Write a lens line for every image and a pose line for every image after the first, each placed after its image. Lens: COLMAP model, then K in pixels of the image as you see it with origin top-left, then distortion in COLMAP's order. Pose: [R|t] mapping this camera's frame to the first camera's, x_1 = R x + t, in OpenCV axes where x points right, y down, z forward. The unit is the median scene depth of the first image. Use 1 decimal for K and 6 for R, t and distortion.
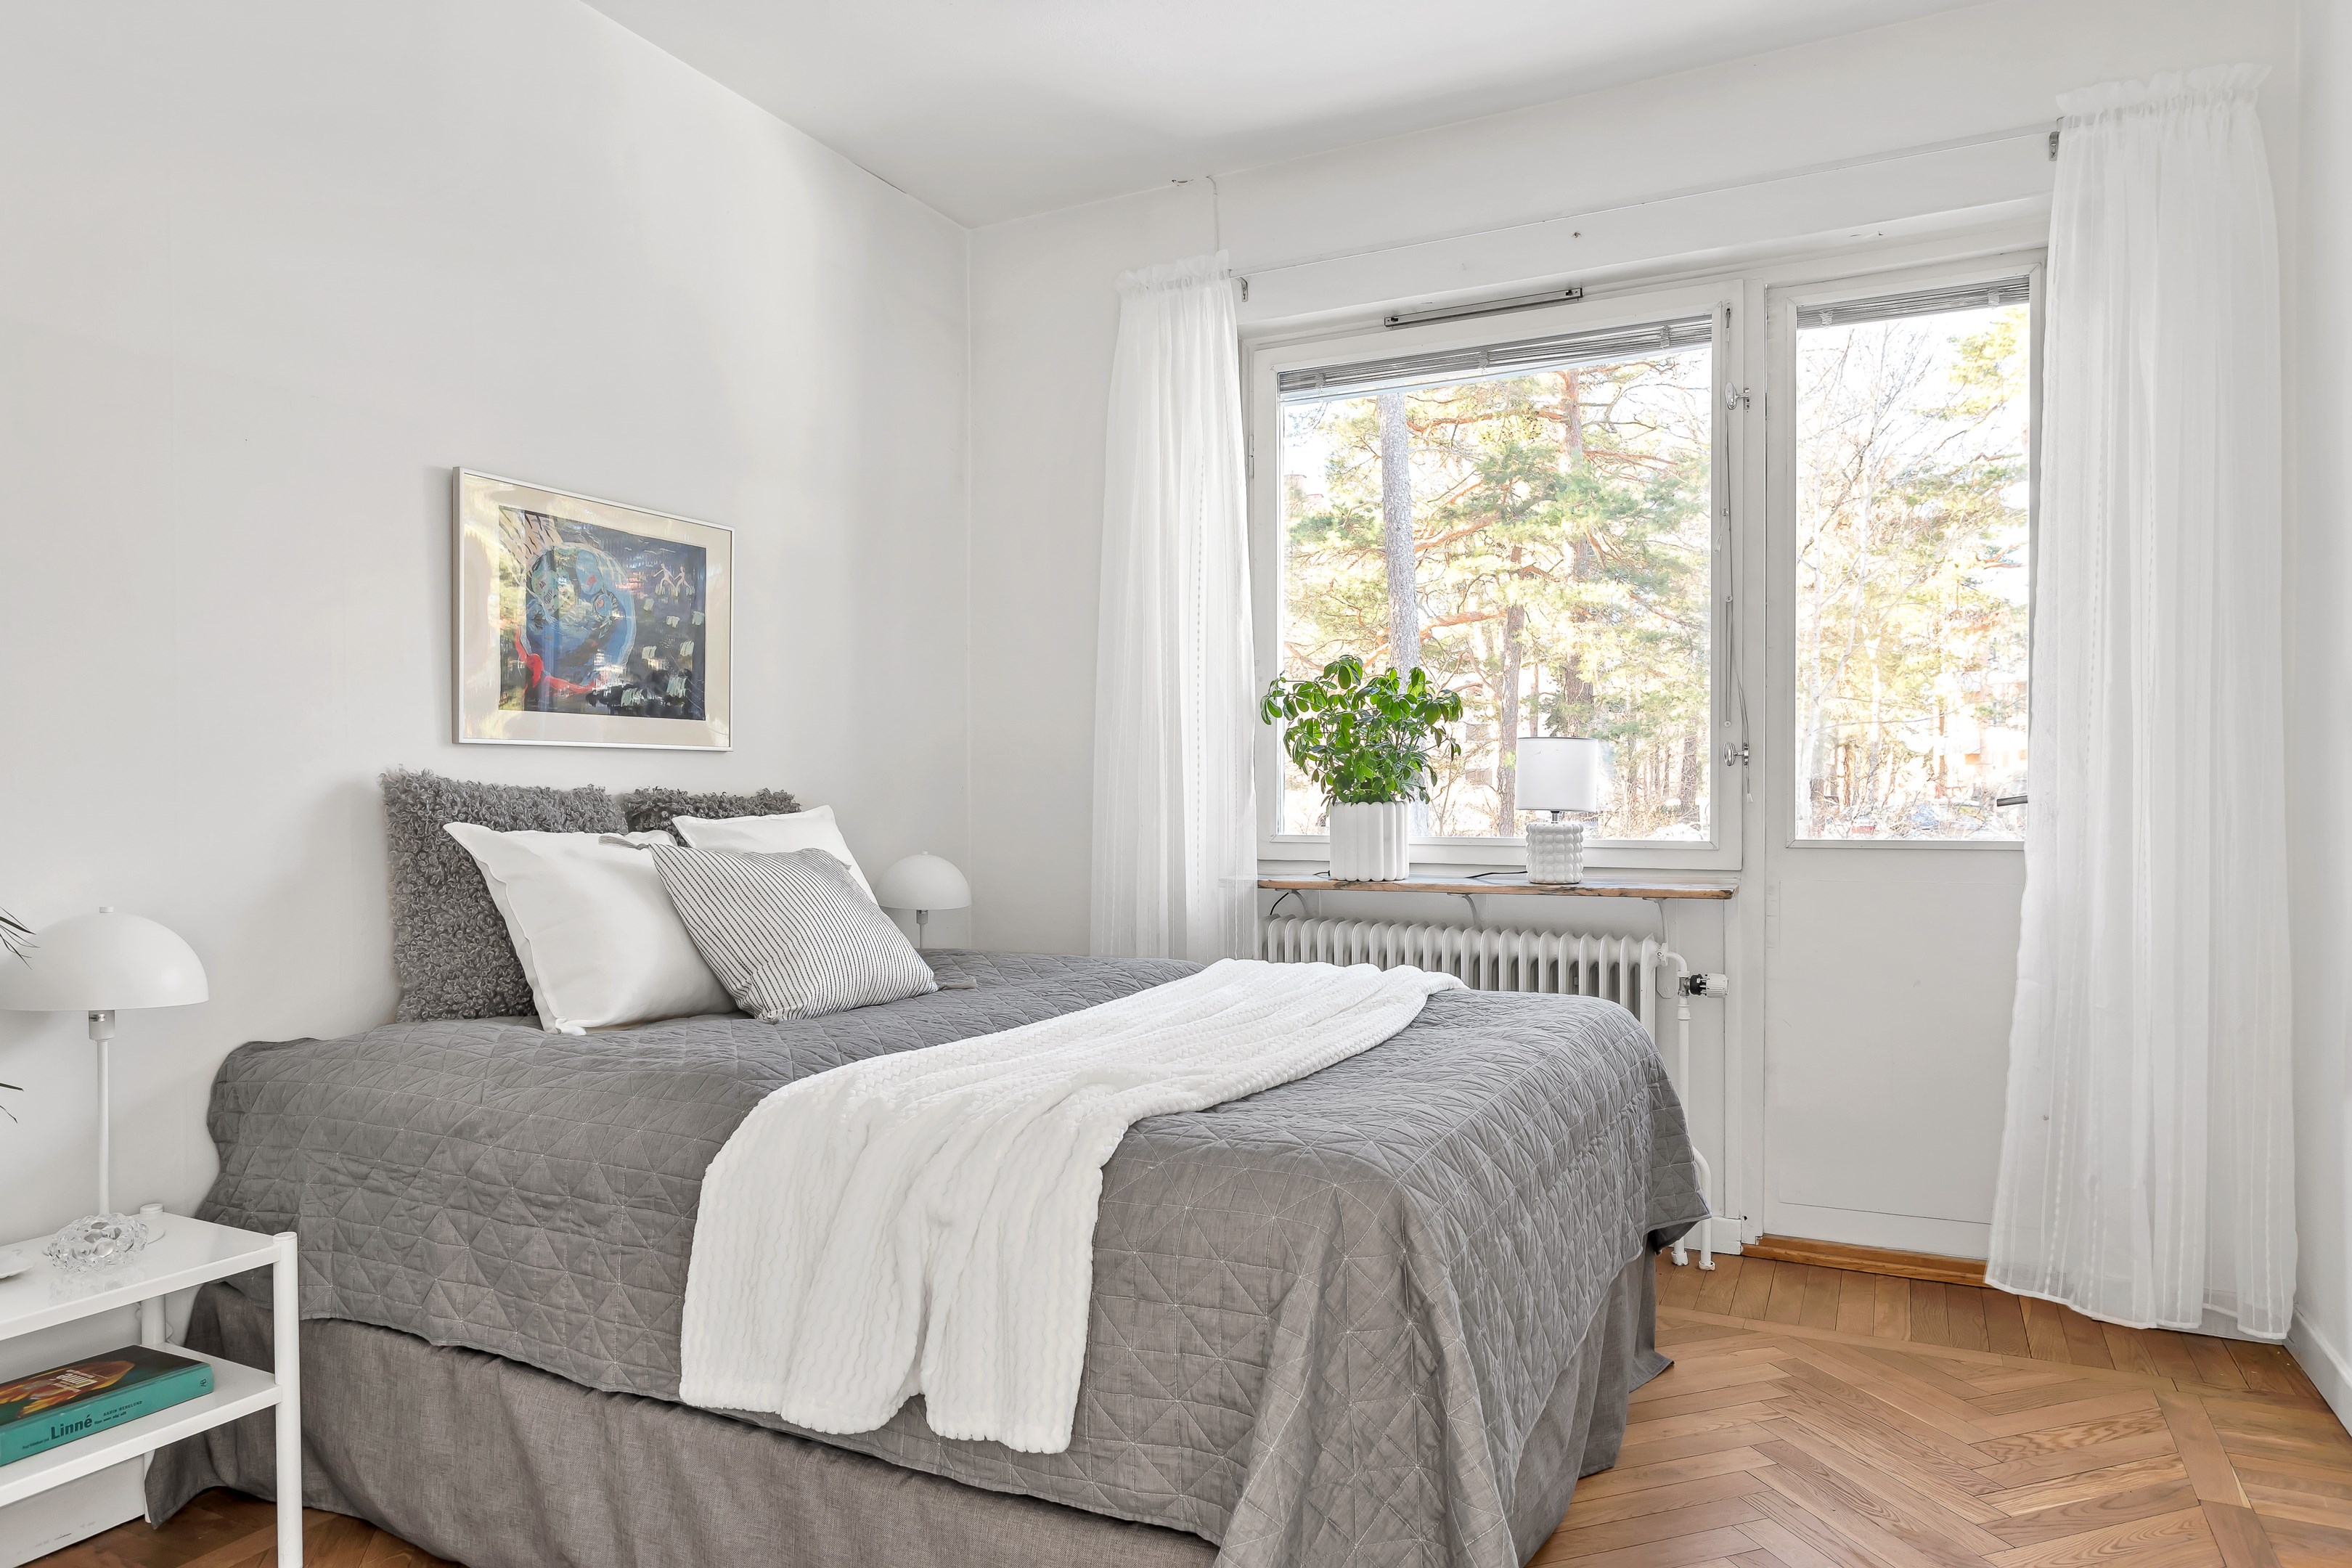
lens RADIAL K [[1471.8, 0, 1180.0], [0, 1471.8, 798.5], [0, 0, 1]] dist [0.002337, 0.000663]
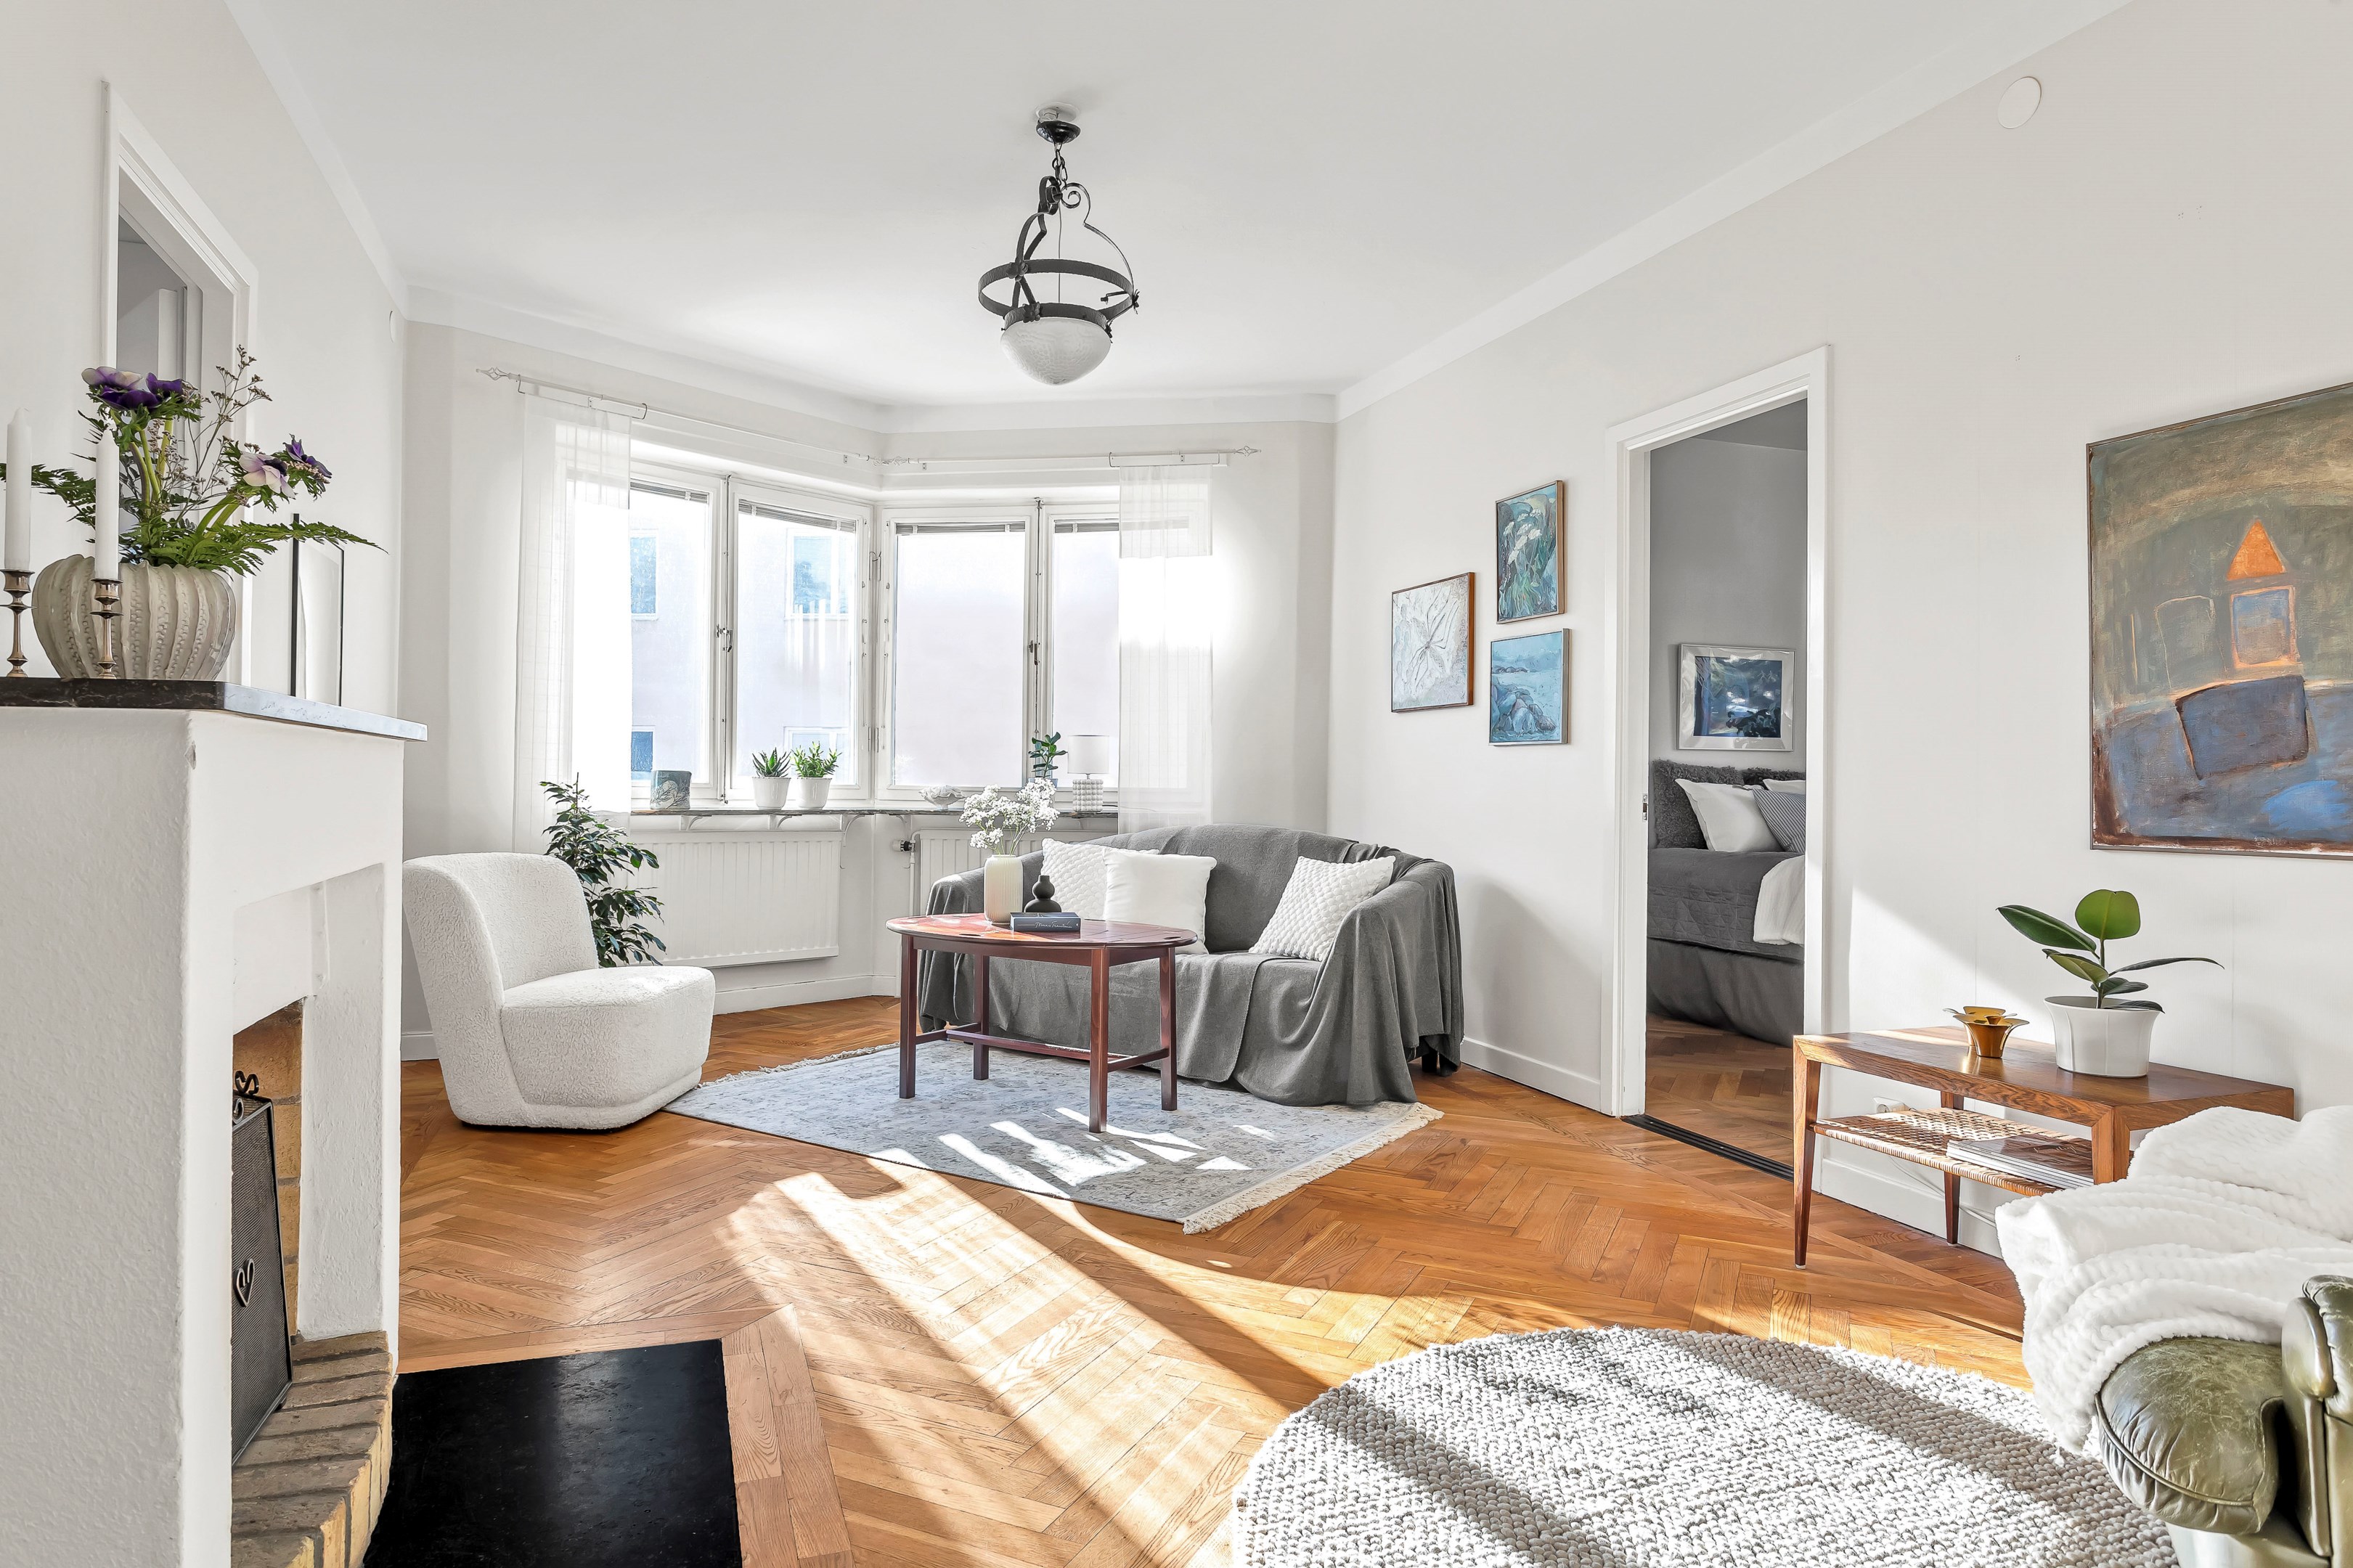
lens RADIAL K [[1408.8, 0, 1172.7], [0, 1408.8, 789.5], [0, 0, 1]] dist [-0.003416, -0.000440]
pose [[0.730206, 0.016665, -0.683024, 0.589583], [-0.018595, 0.999817, 0.004514, 0.042660], [0.682974, 0.009405, 0.730382, -1.510457]]
